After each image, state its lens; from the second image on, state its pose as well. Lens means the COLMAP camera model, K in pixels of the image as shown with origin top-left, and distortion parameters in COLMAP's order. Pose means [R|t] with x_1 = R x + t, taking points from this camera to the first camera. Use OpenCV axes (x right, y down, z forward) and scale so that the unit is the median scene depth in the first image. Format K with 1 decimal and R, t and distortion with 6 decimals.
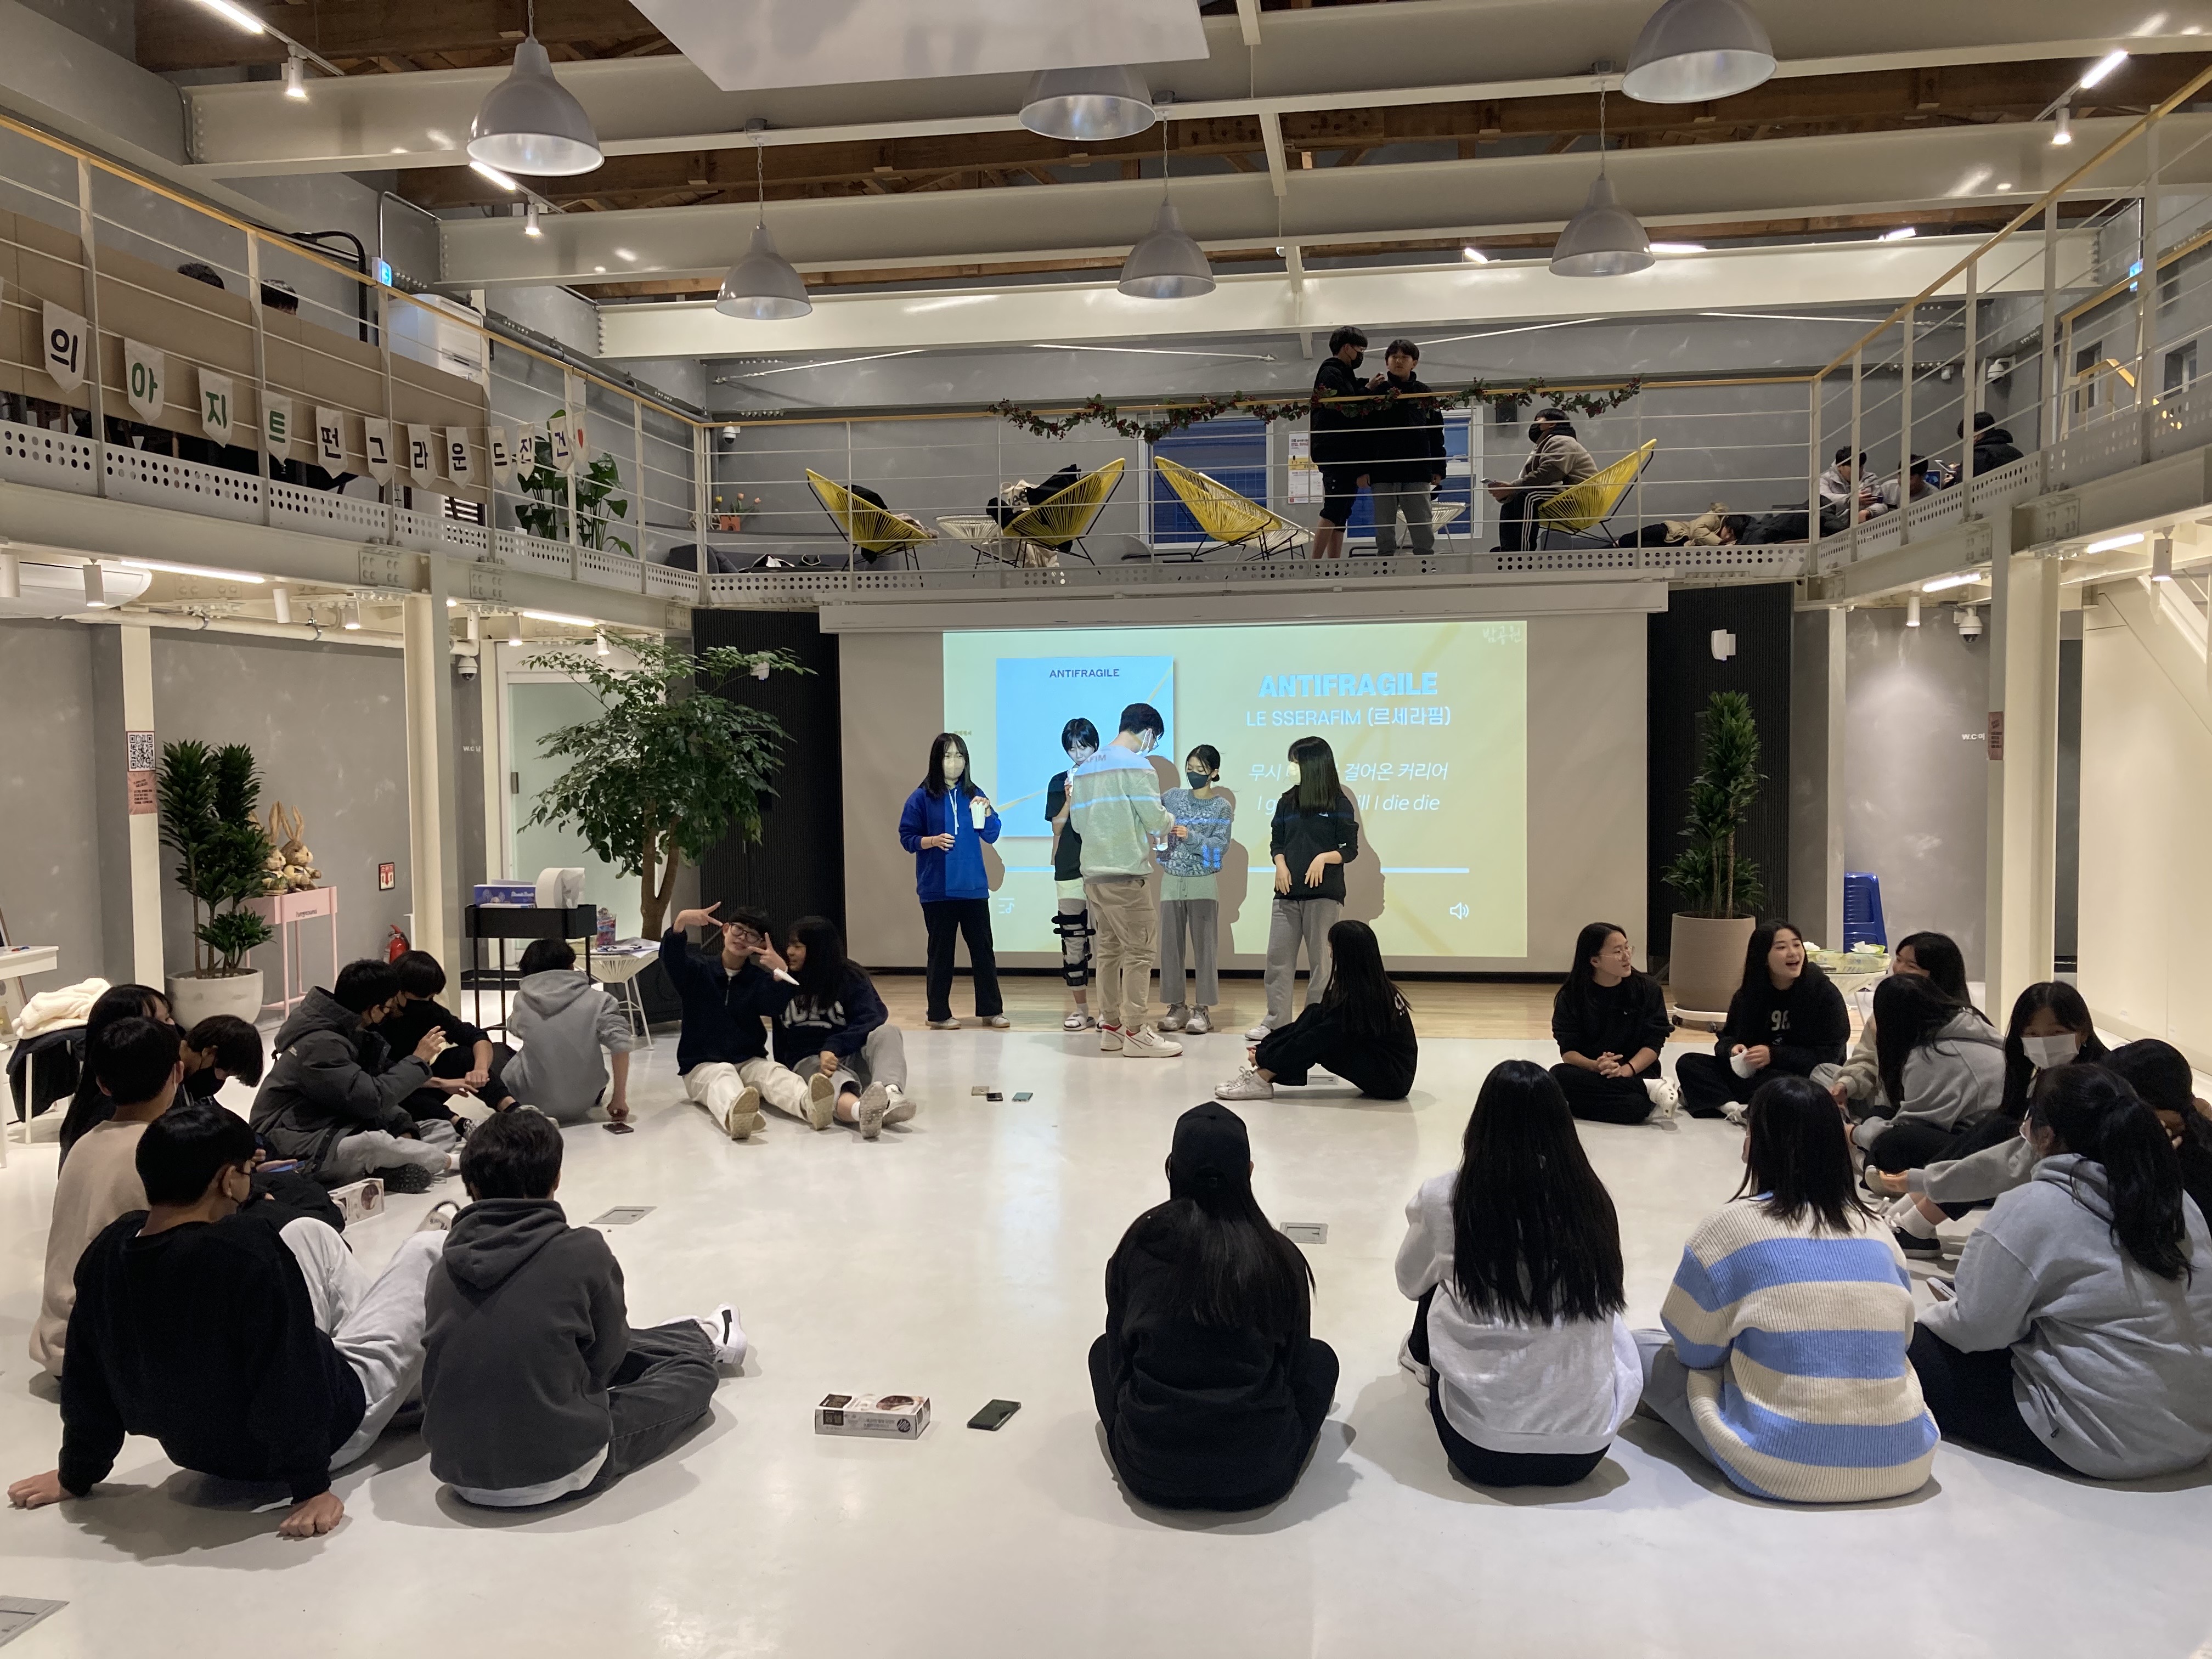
lens RADIAL K [[1801.1, 0, 1103.9], [0, 1801.1, 838.6], [0, 0, 1]] dist [0.016425, -0.017048]
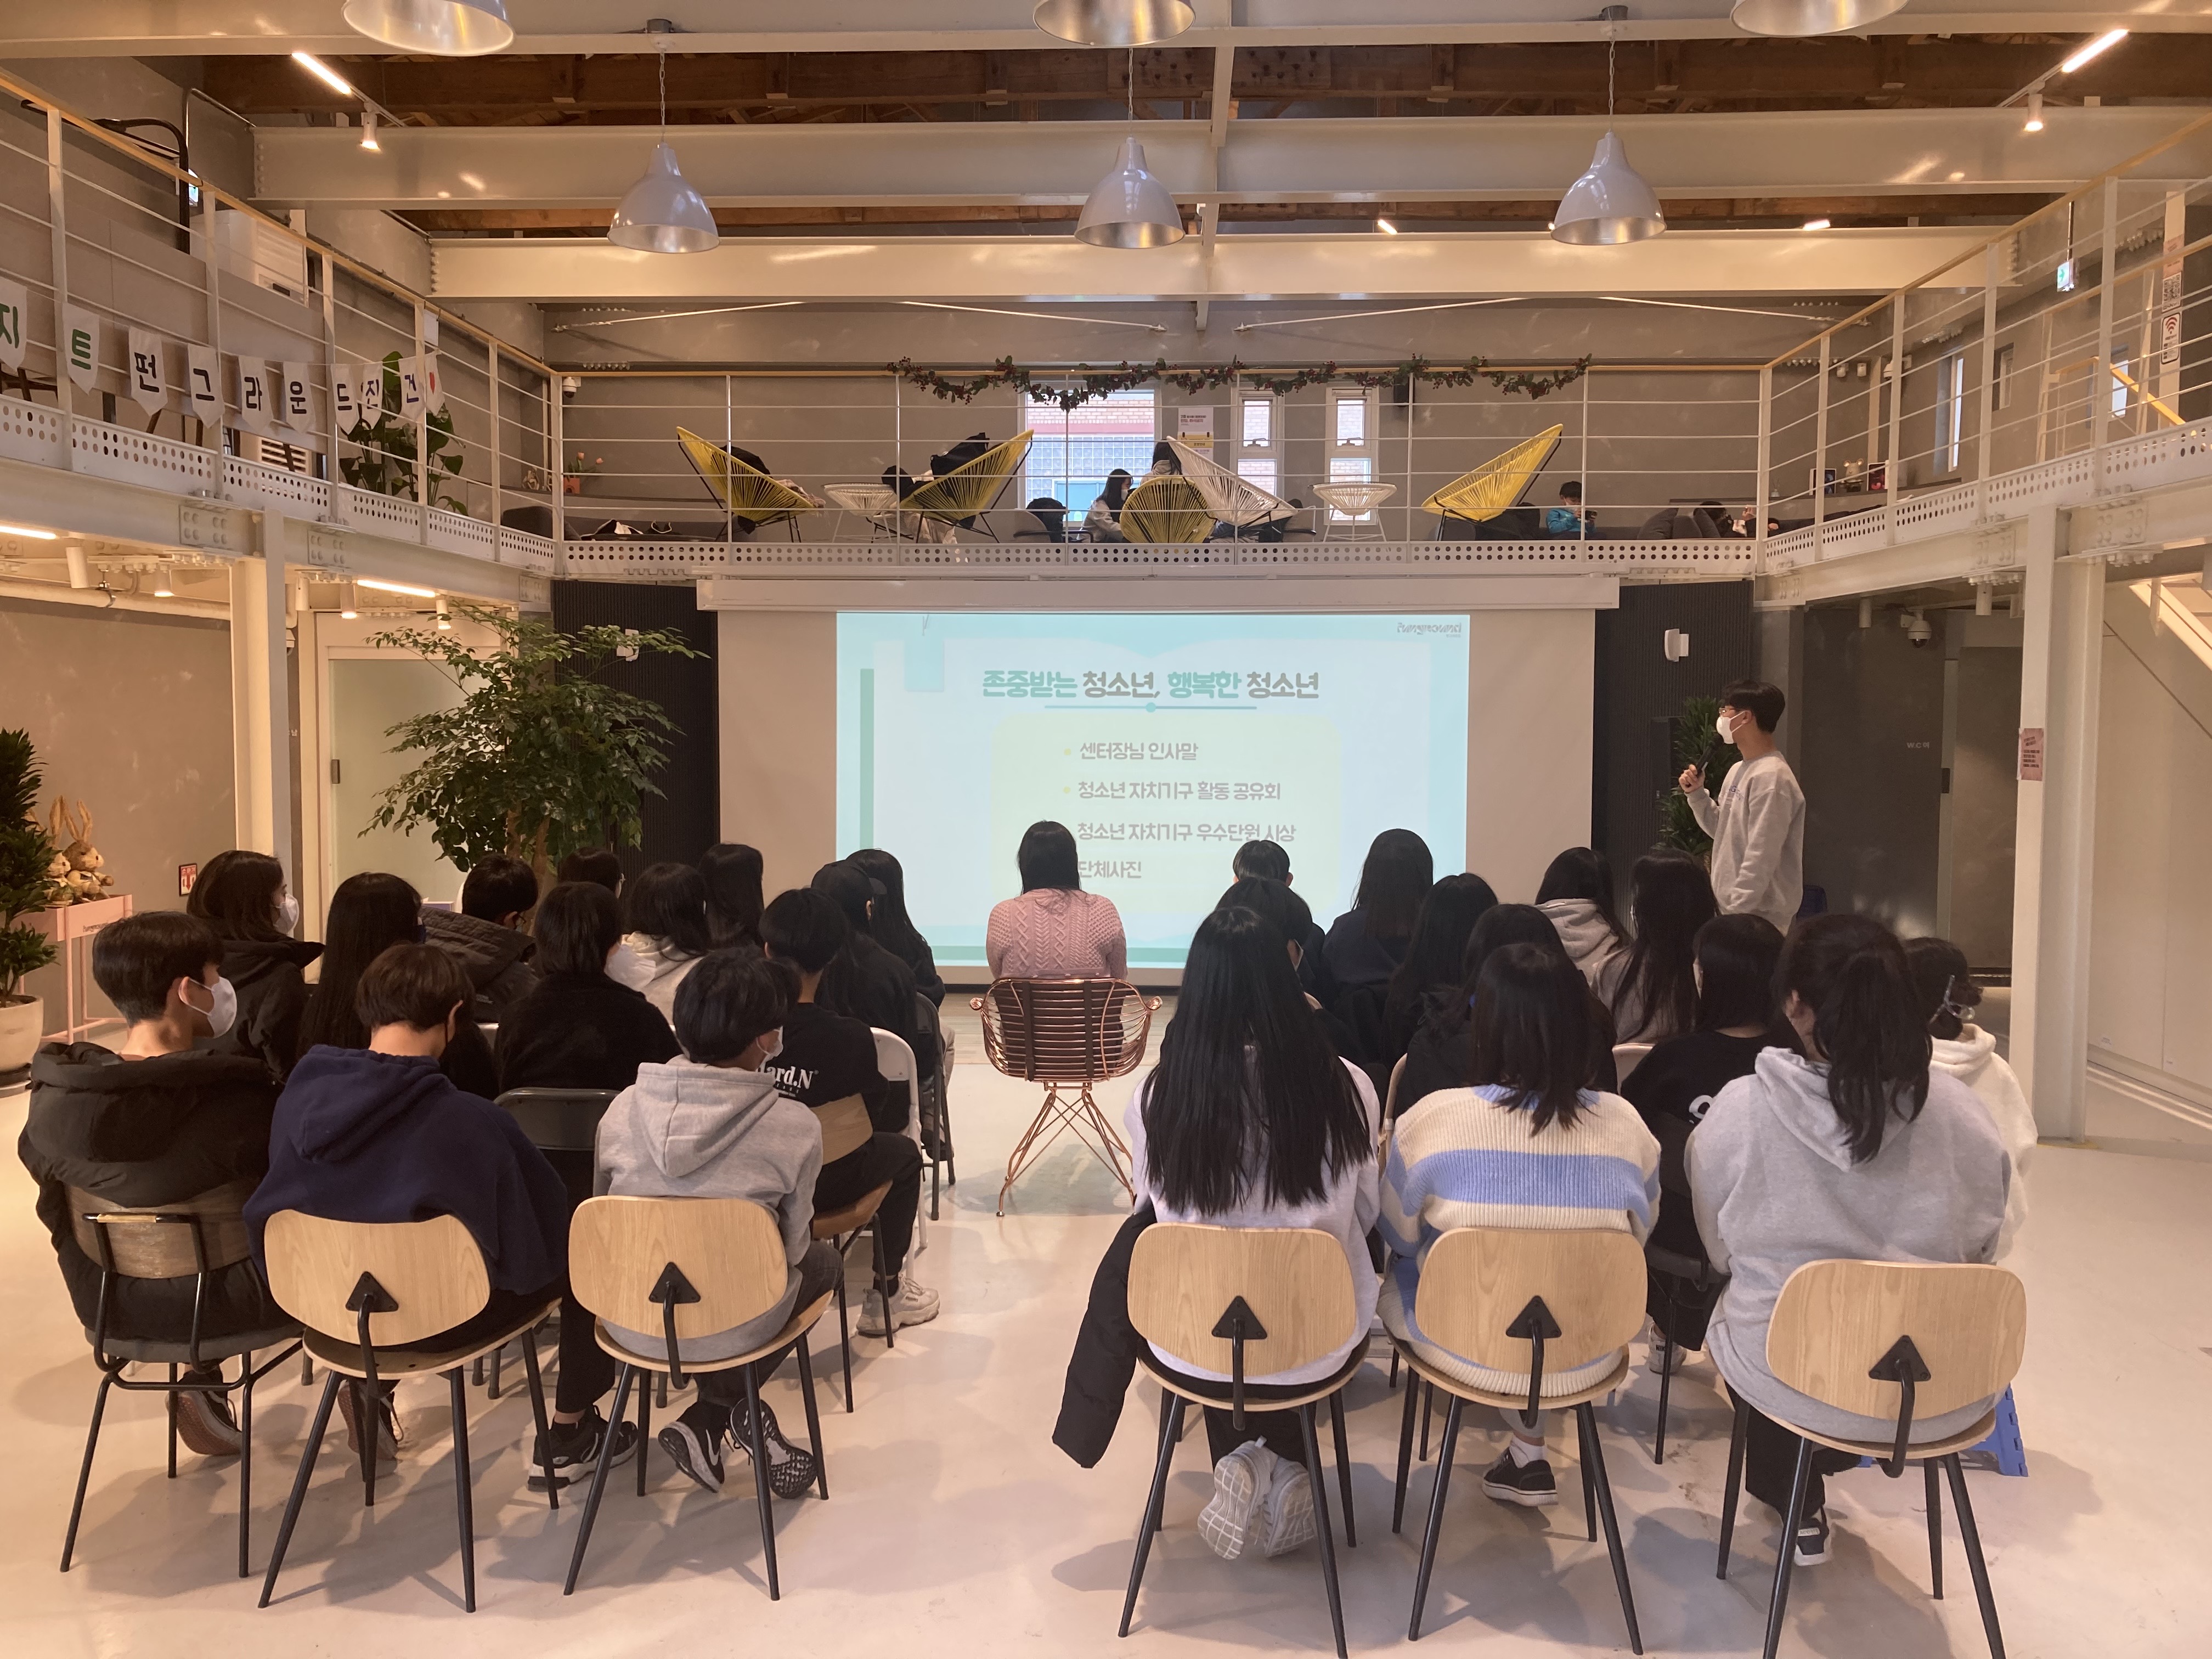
lens RADIAL K [[1800.5, 0, 1100.6], [0, 1800.5, 818.0], [0, 0, 1]] dist [0.005638, 0.014745]
pose [[0.993690, 0.009287, 0.111772, -0.062415], [-0.009489, 0.999954, 0.001280, -0.015091], [-0.111755, -0.002333, 0.993733, 0.094243]]
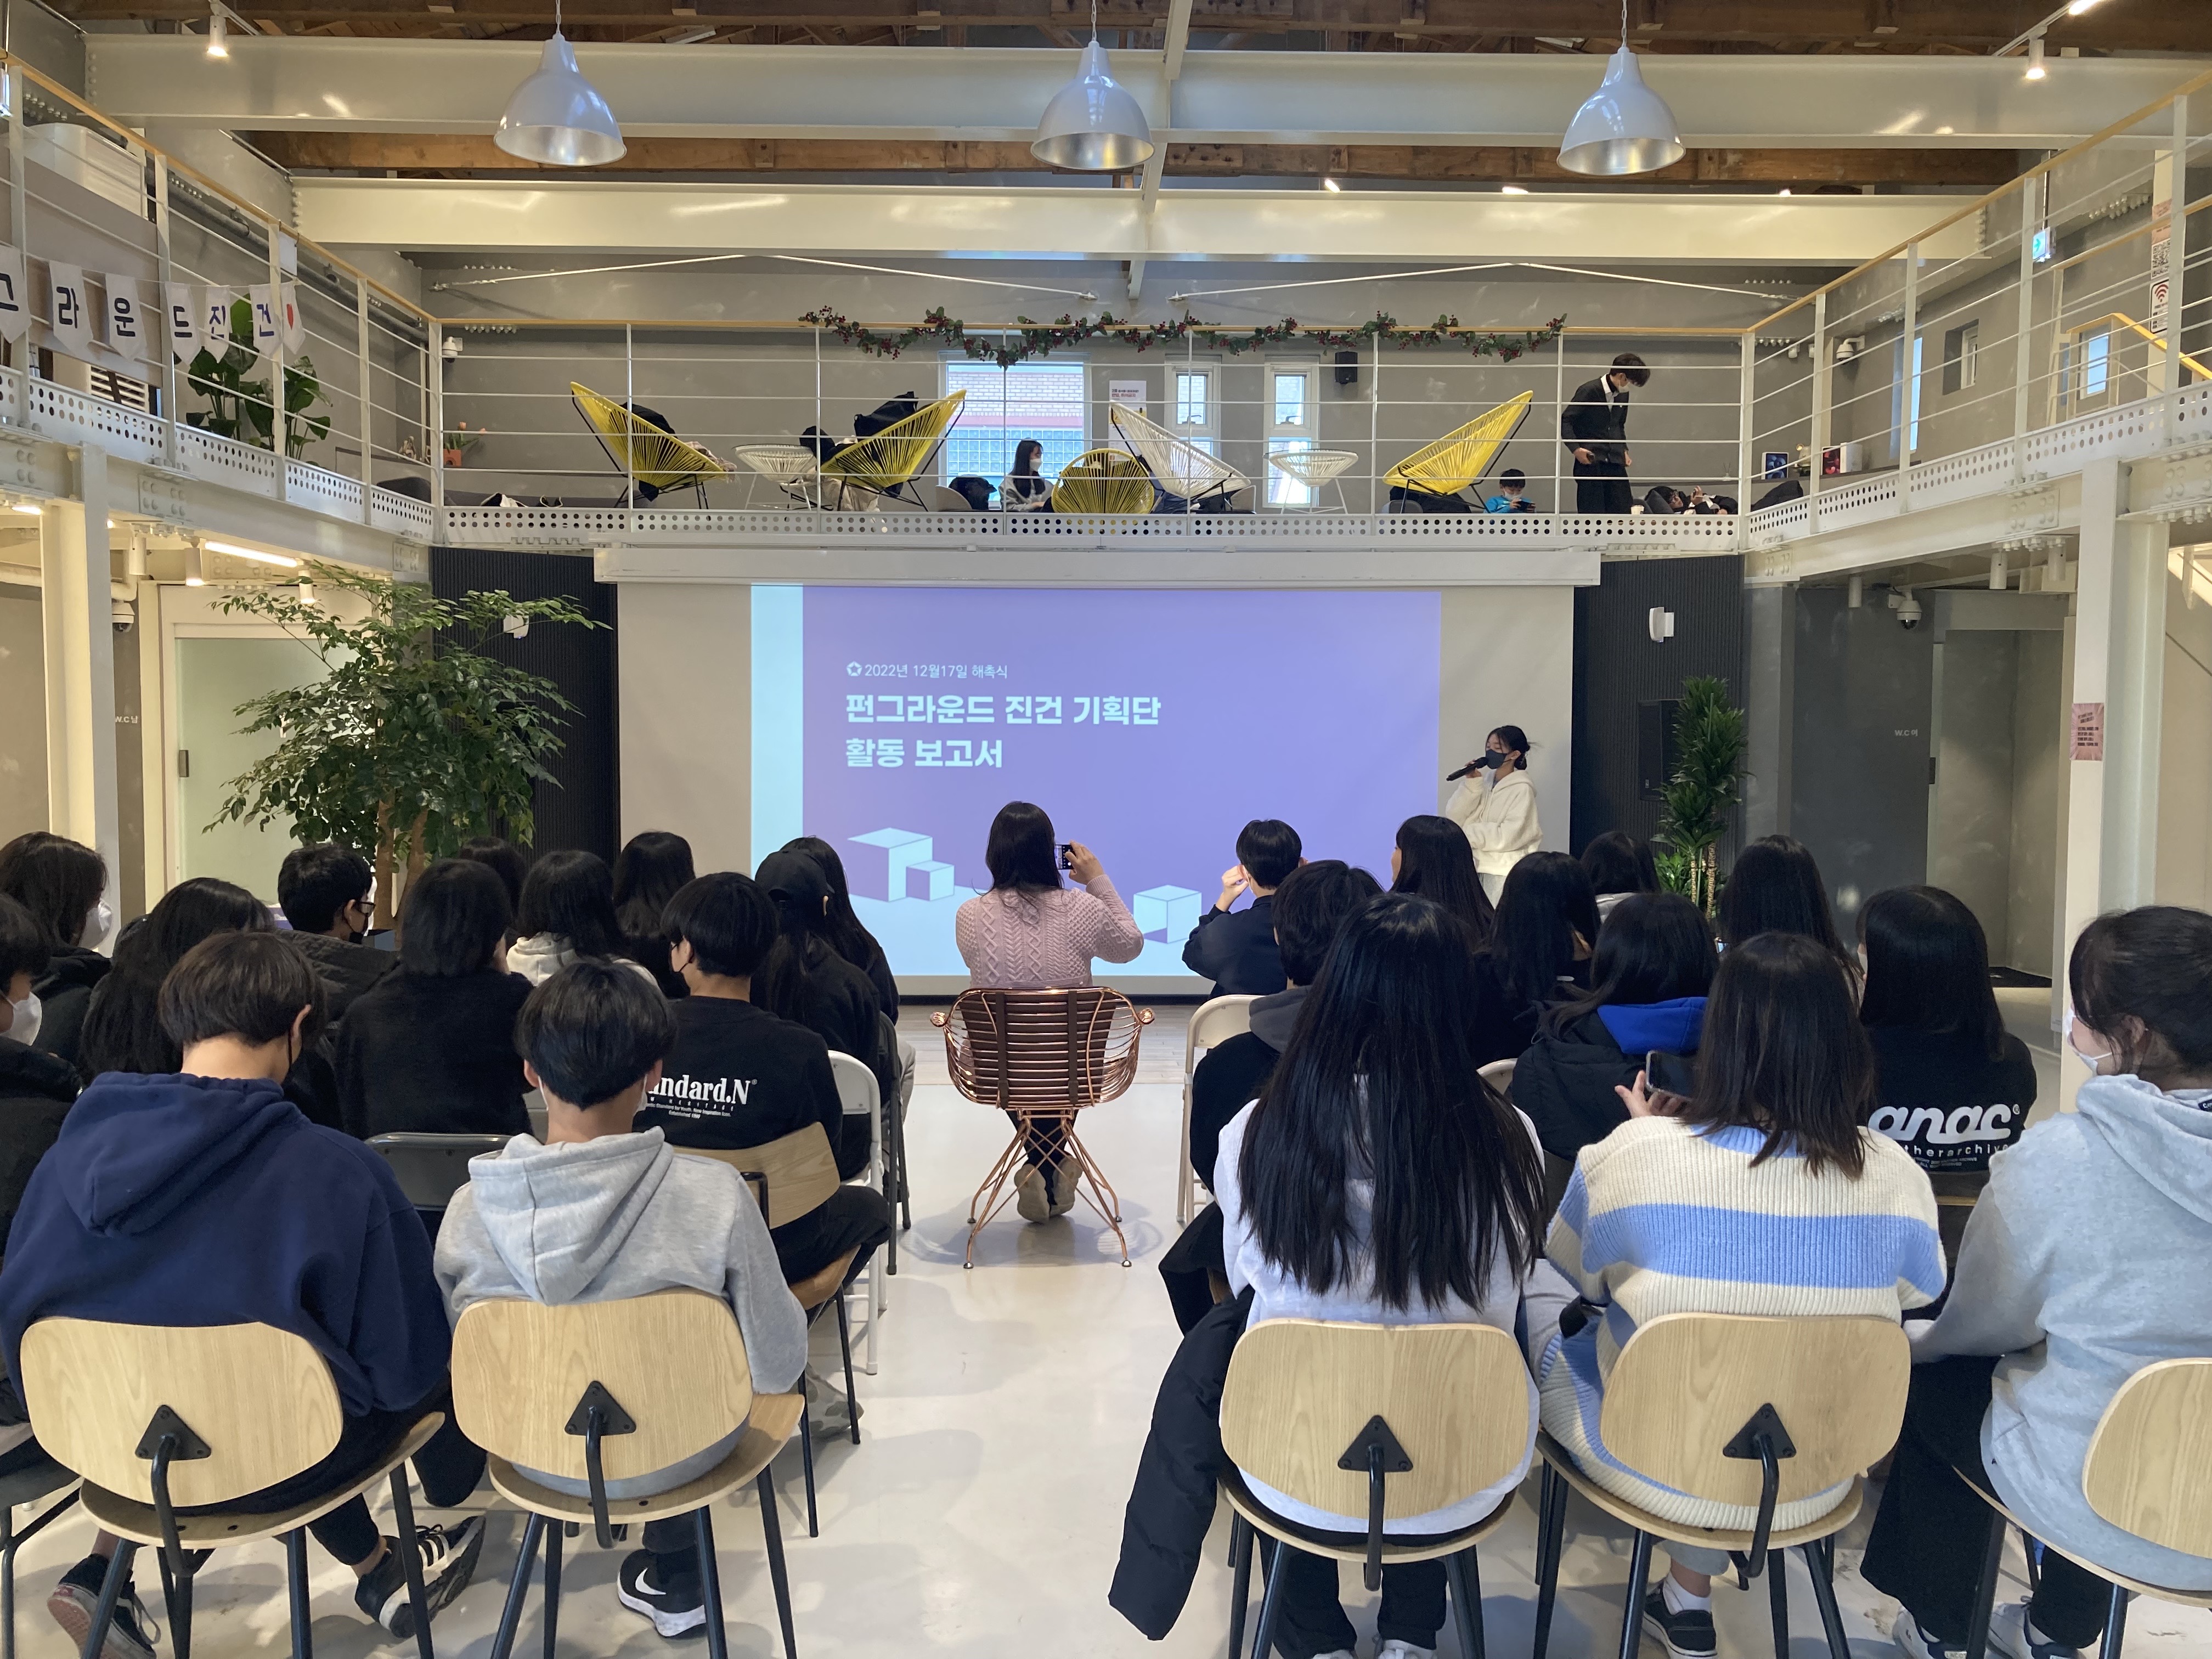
lens RADIAL K [[1809.5, 0, 1113.5], [0, 1809.5, 819.6], [0, 0, 1]] dist [-0.017065, 0.056759]
pose [[0.984354, 0.006466, 0.176084, -0.077085], [-0.006135, 0.999978, -0.002424, -0.007946], [-0.176096, 0.001306, 0.984372, 0.176544]]
